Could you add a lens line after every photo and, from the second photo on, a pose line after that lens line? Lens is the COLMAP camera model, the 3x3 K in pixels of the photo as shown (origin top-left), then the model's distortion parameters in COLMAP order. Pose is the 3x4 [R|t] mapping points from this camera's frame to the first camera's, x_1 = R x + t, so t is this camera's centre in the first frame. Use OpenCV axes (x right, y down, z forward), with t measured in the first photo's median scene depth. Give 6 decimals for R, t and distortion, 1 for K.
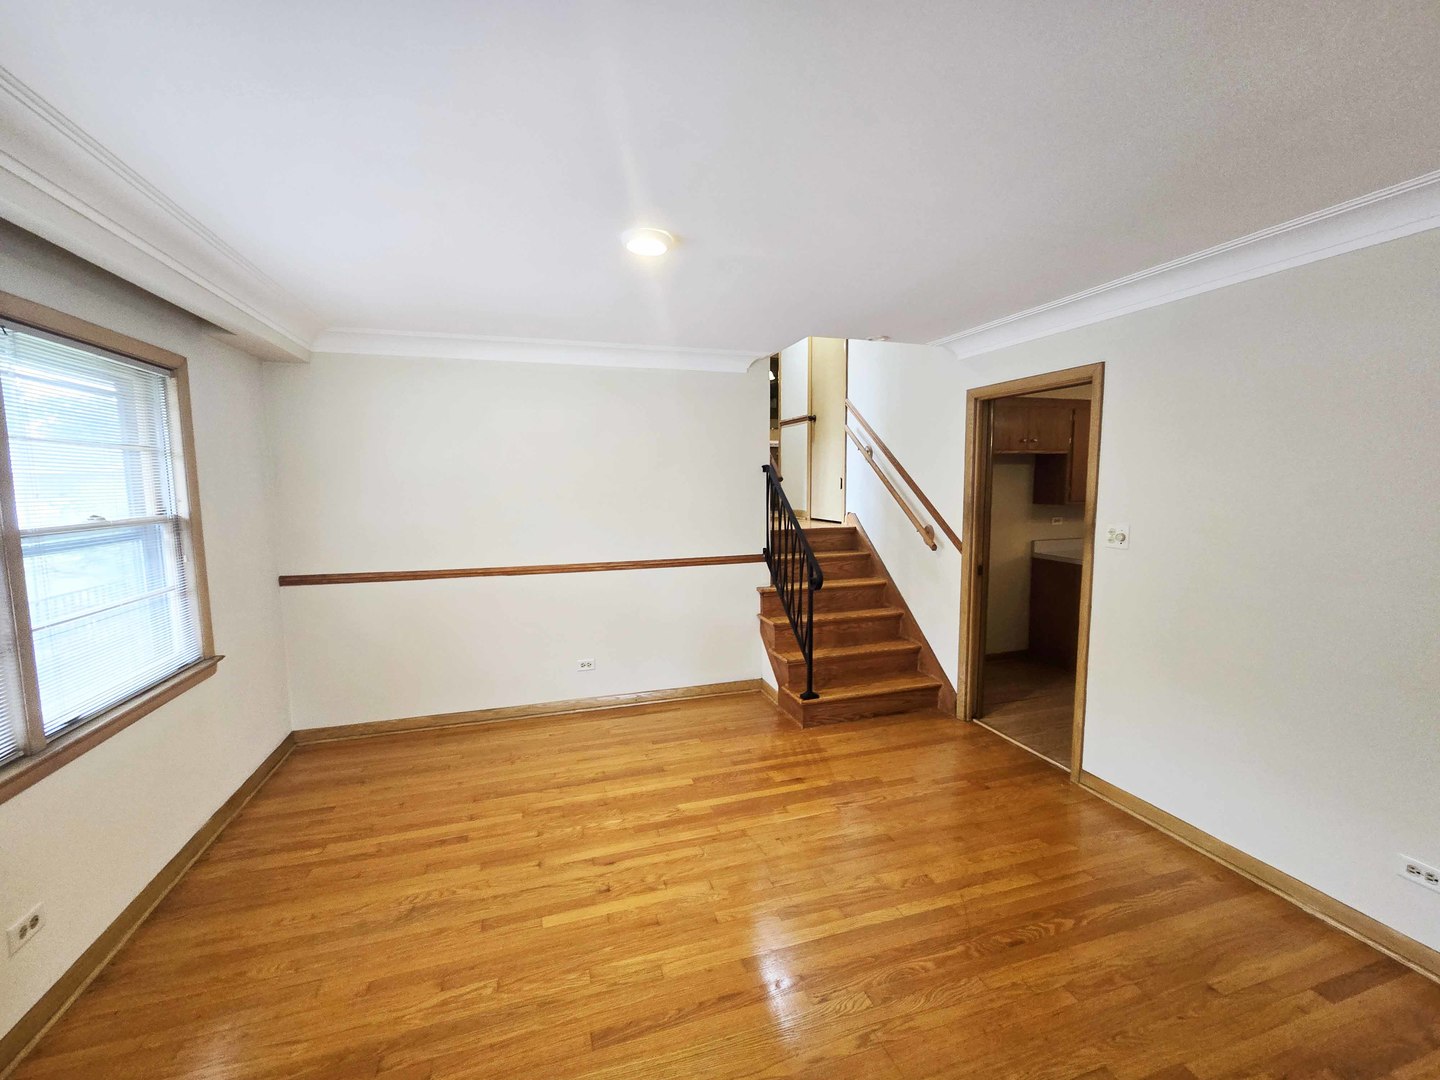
lens RADIAL K [[602.8, 0, 715.8], [0, 602.8, 538.6], [0, 0, 1]] dist [-0.002412, 0.001212]
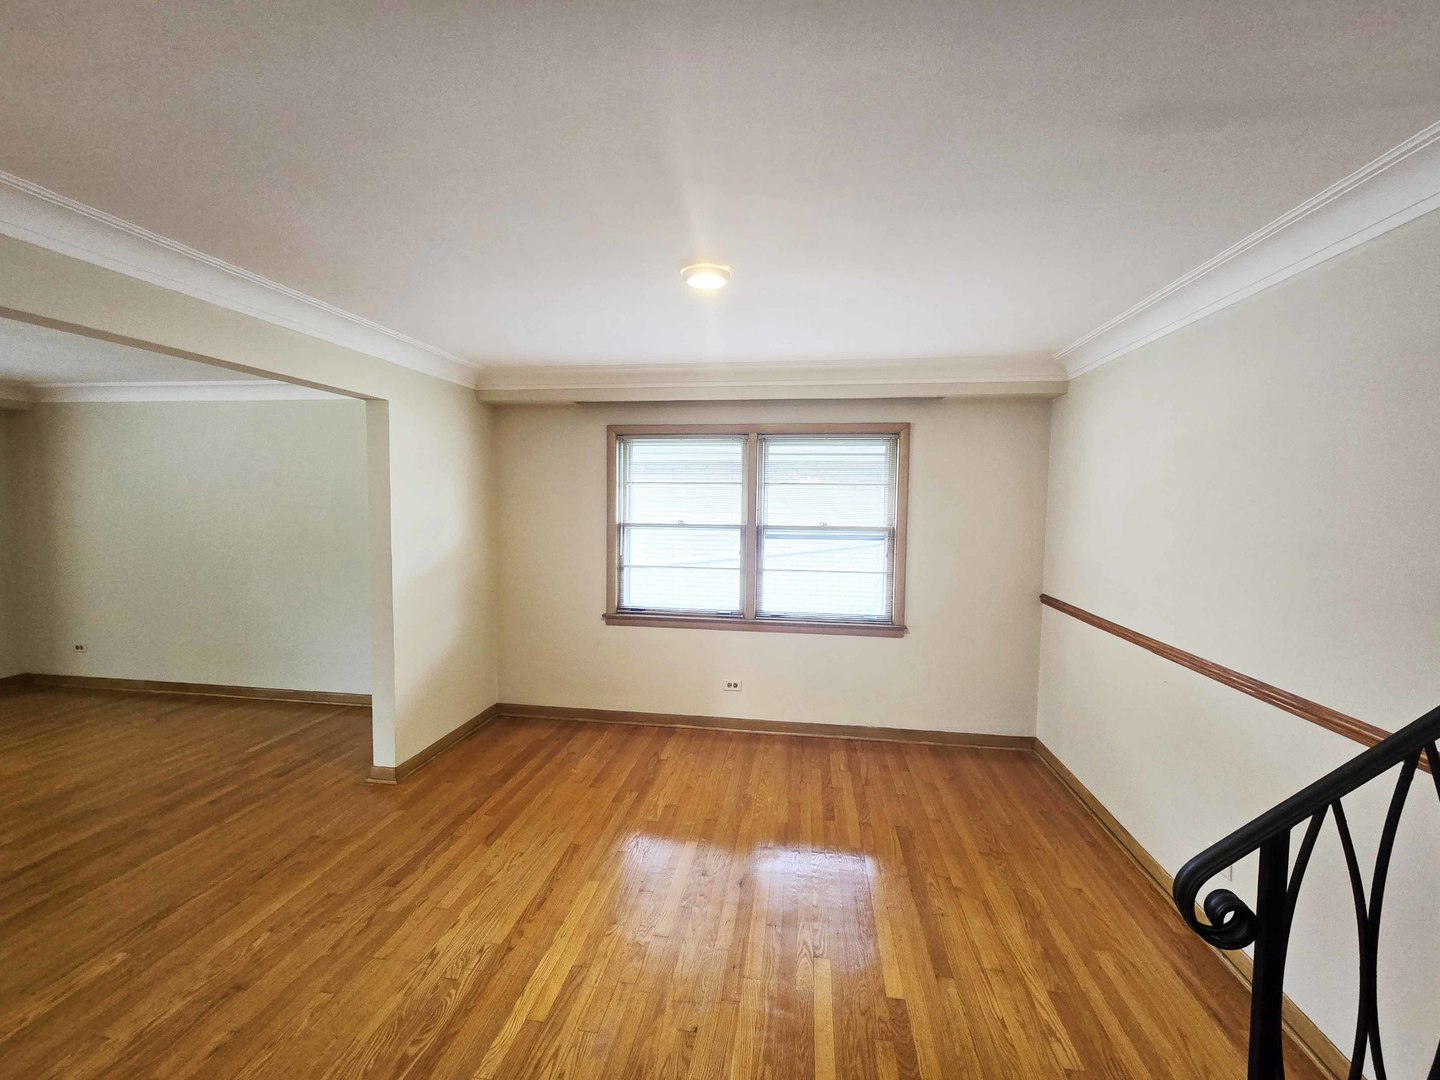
lens RADIAL K [[602.8, 0, 723.7], [0, 602.8, 542.7], [0, 0, 1]] dist [-0.002412, 0.001212]
pose [[-0.429505, 0.064136, -0.900784, 0.732648], [-0.096834, 0.988453, 0.116550, -0.147003], [0.897858, 0.137285, -0.418335, 1.350545]]
